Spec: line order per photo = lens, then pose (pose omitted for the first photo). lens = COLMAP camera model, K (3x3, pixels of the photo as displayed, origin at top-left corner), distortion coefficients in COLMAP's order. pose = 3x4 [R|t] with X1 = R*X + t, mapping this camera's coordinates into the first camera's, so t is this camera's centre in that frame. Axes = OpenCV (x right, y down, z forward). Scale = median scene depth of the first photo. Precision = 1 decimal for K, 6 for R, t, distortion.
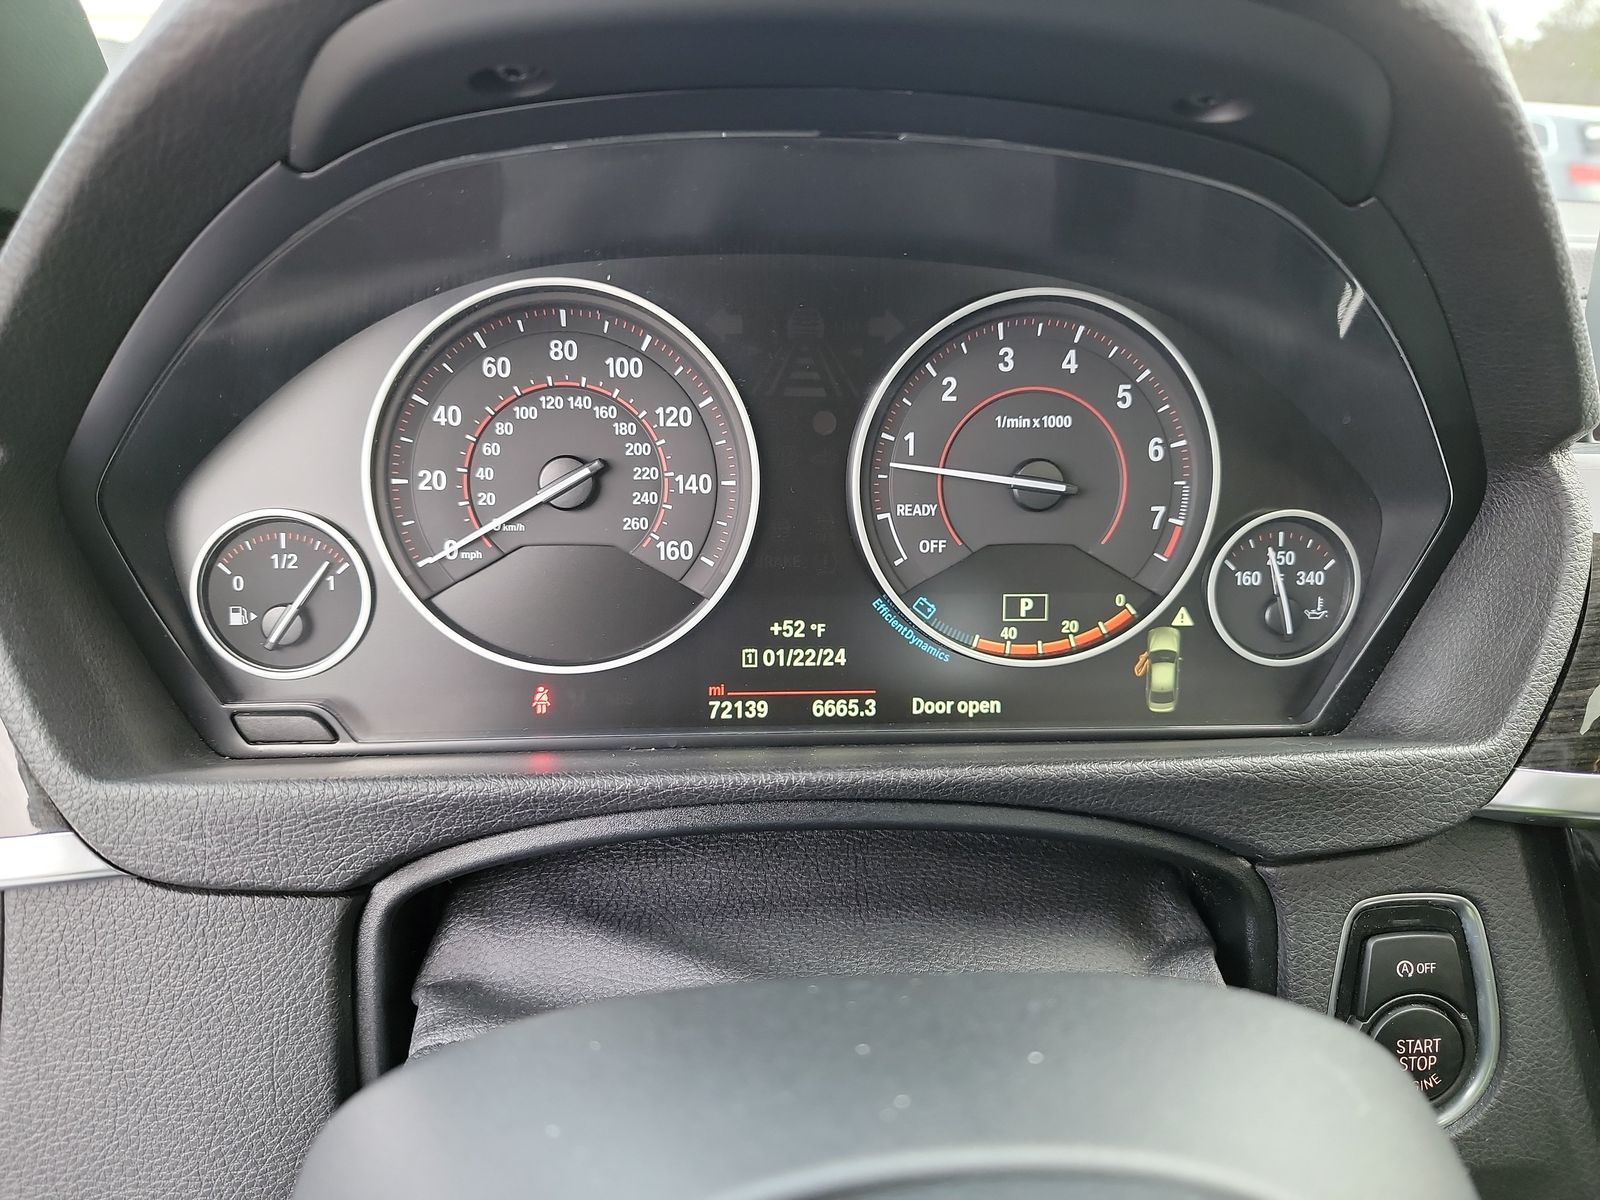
lens RADIAL K [[1140.2, 0, 796.8], [0, 1140.2, 589.9], [0, 0, 1]] dist [0.027643, -0.033664]
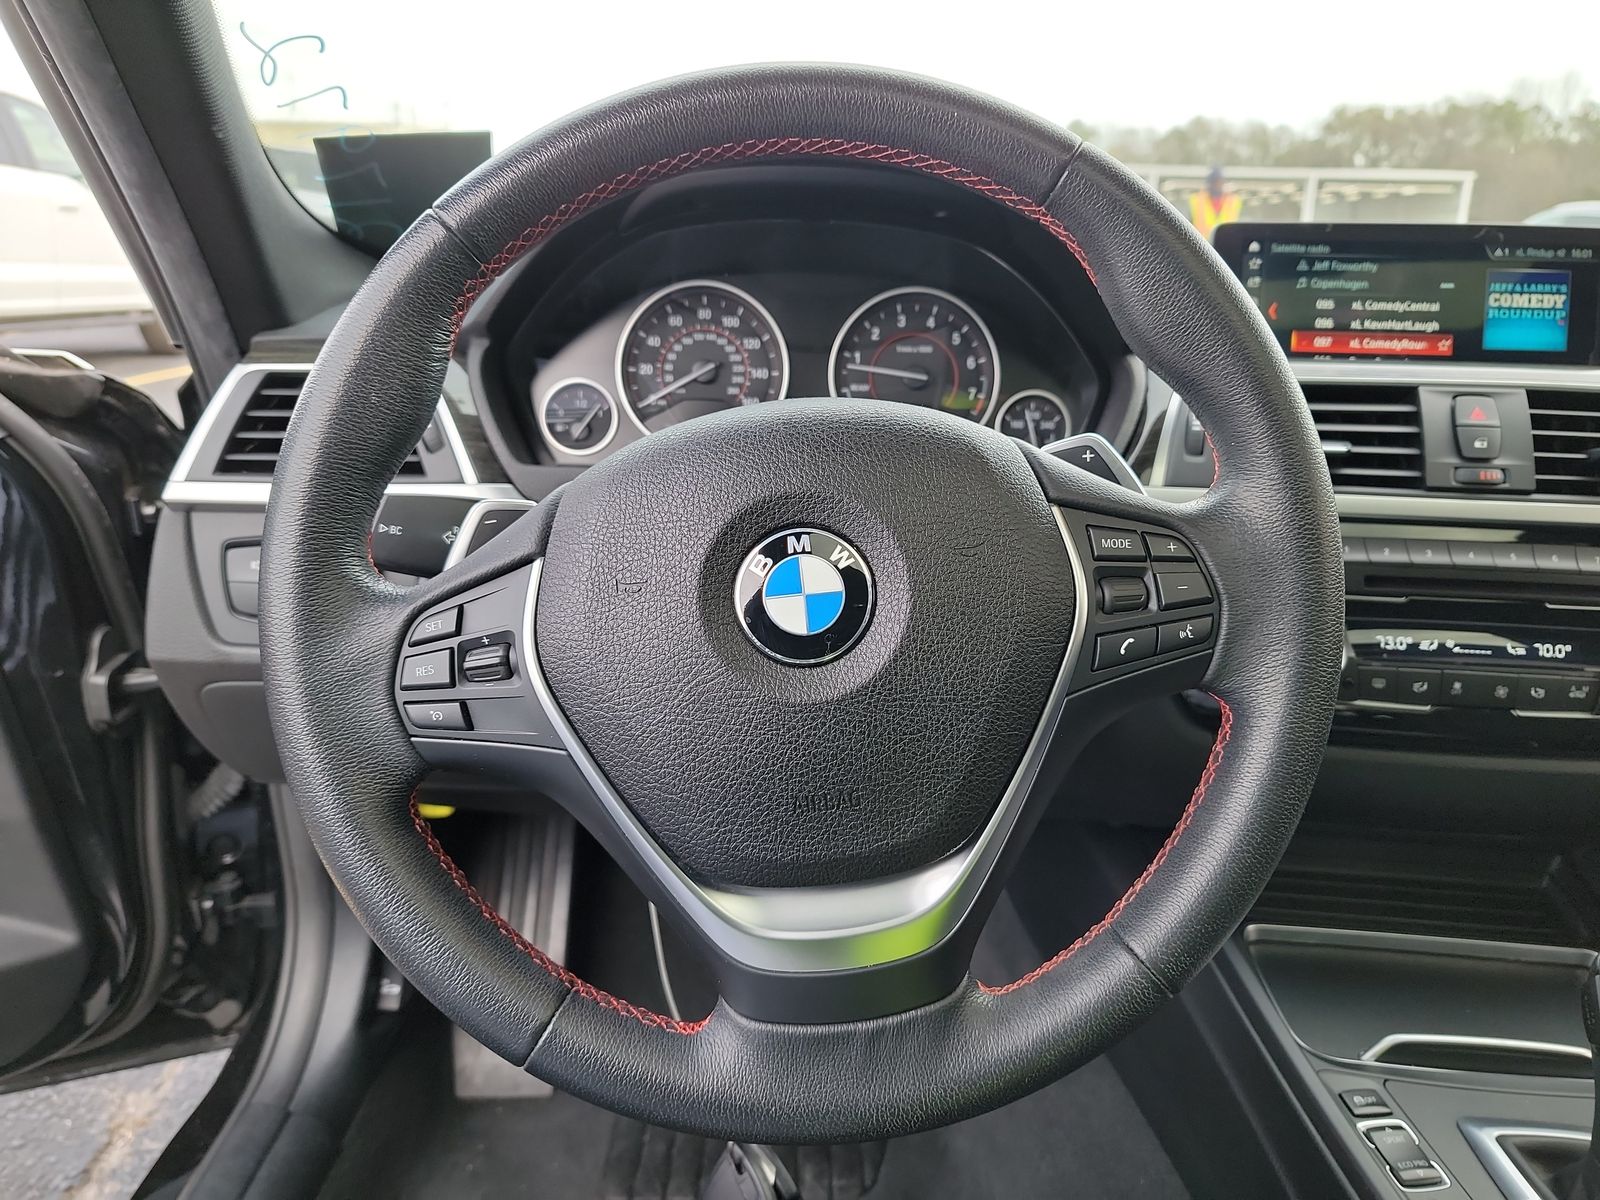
lens RADIAL K [[1140.2, 0, 793.0], [0, 1140.2, 577.6], [0, 0, 1]] dist [0.027643, -0.033664]
pose [[0.998233, 0.017318, -0.056843, 0.110364], [-0.022174, 0.996054, -0.085931, 0.502292], [0.055130, 0.087039, 0.994678, -1.203783]]
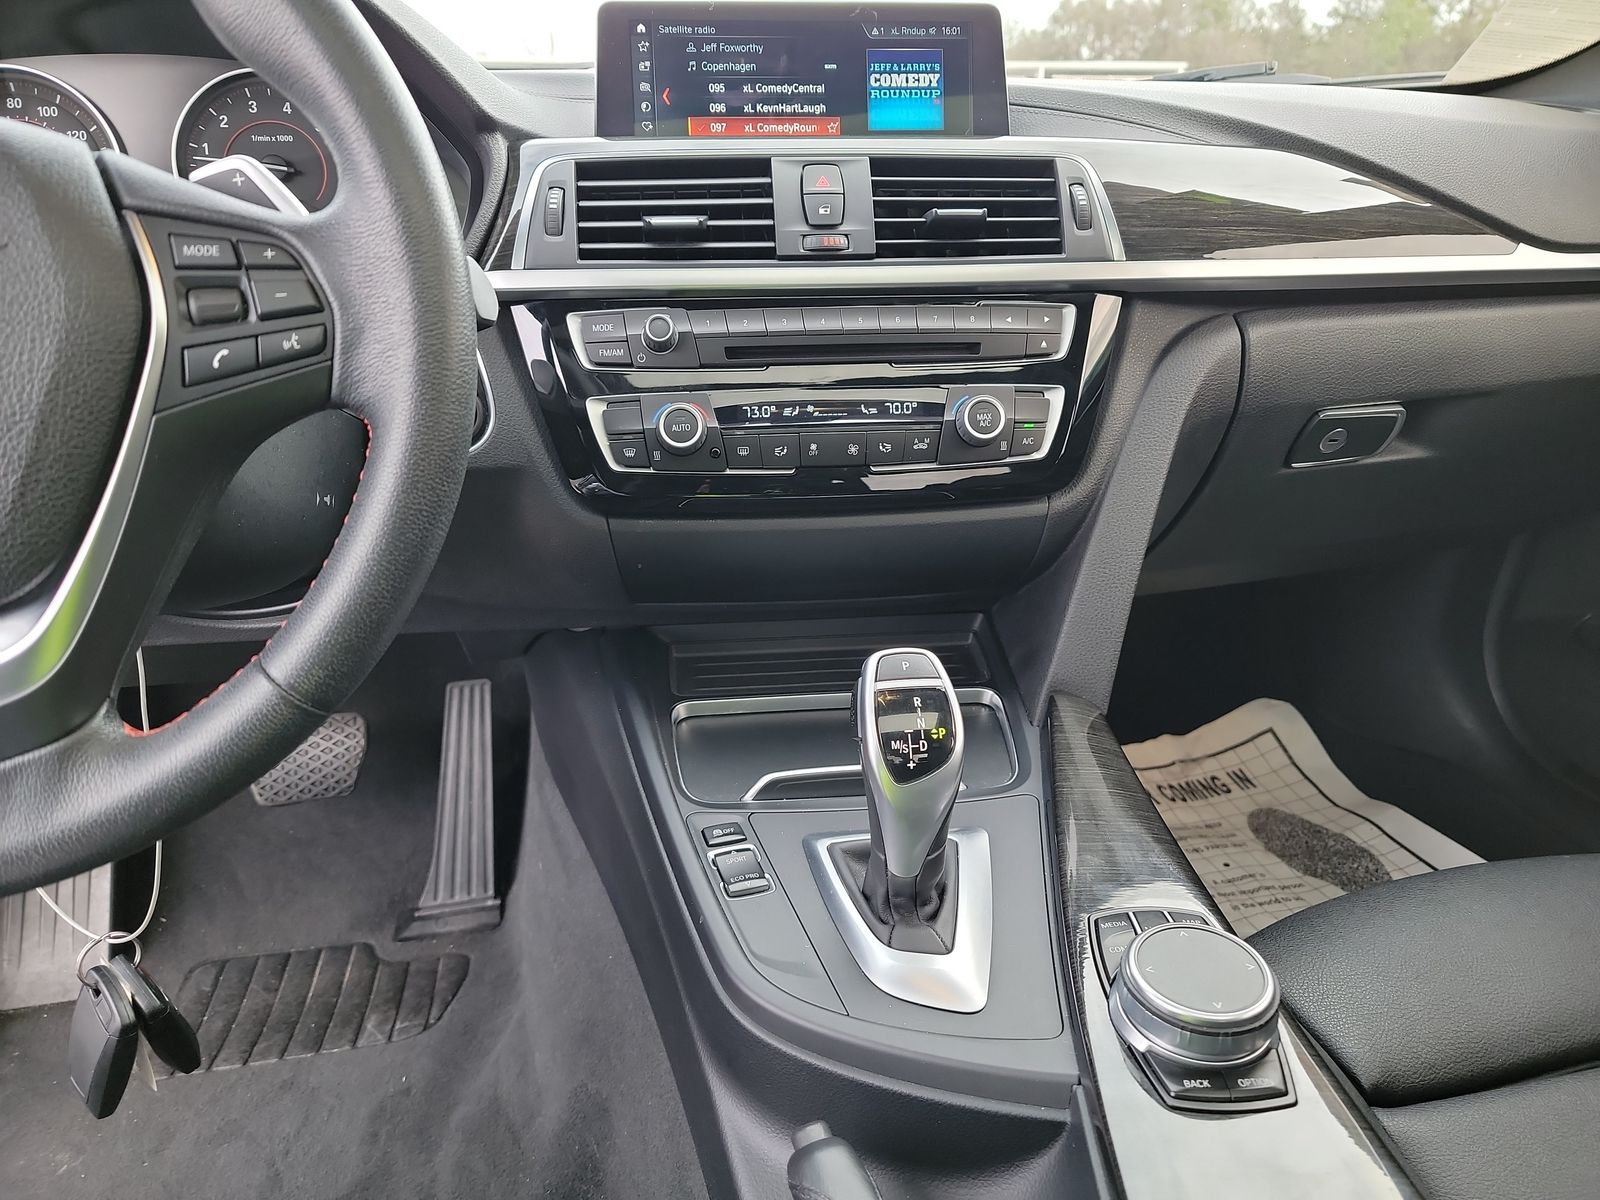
lens RADIAL K [[1140.2, 0, 797.6], [0, 1140.2, 608.7], [0, 0, 1]] dist [0.027643, -0.033664]
pose [[0.987609, -0.077146, 0.136666, 0.816511], [0.074938, 0.996962, 0.021236, 0.741435], [-0.137890, -0.010731, 0.990389, -1.207916]]
